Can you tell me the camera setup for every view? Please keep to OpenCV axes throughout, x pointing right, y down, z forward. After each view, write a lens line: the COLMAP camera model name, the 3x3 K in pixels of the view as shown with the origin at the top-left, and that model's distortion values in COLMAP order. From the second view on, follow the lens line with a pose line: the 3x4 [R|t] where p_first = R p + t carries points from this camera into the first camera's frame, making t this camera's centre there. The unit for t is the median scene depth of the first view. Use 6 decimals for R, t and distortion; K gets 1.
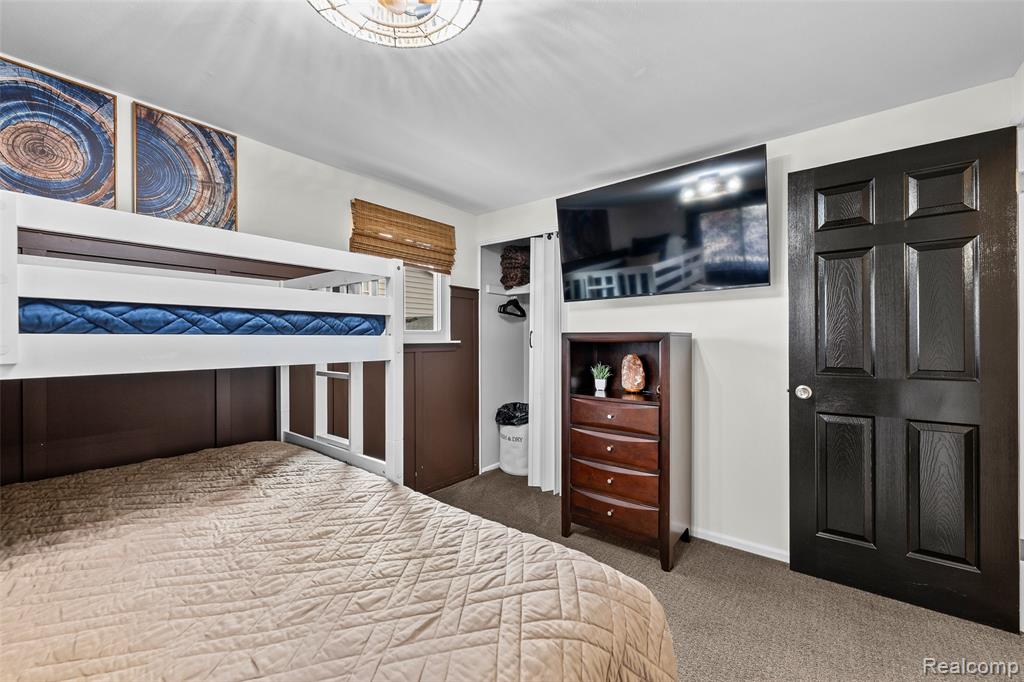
lens RADIAL K [[406.9, 0, 513.7], [0, 406.9, 338.5], [0, 0, 1]] dist [0.000428, 0.000019]
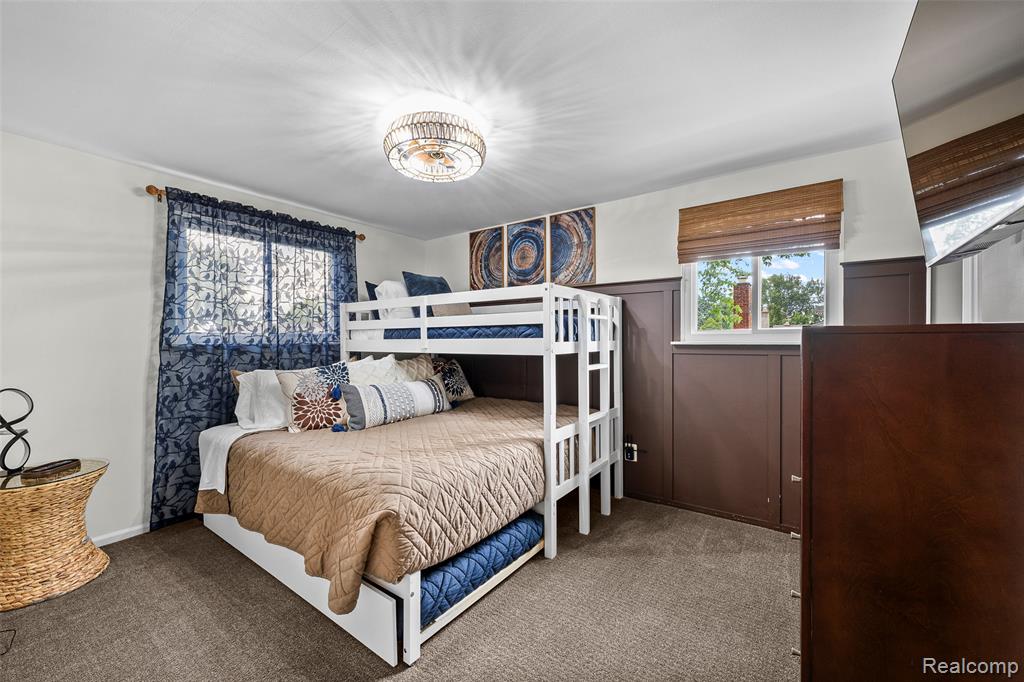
lens RADIAL K [[406.9, 0, 513.7], [0, 406.9, 338.5], [0, 0, 1]] dist [0.000428, 0.000019]
pose [[0.041612, -0.001198, -0.999133, 0.919105], [0.005171, 0.999986, -0.000984, -0.003717], [0.999120, -0.005125, 0.041617, 0.704334]]
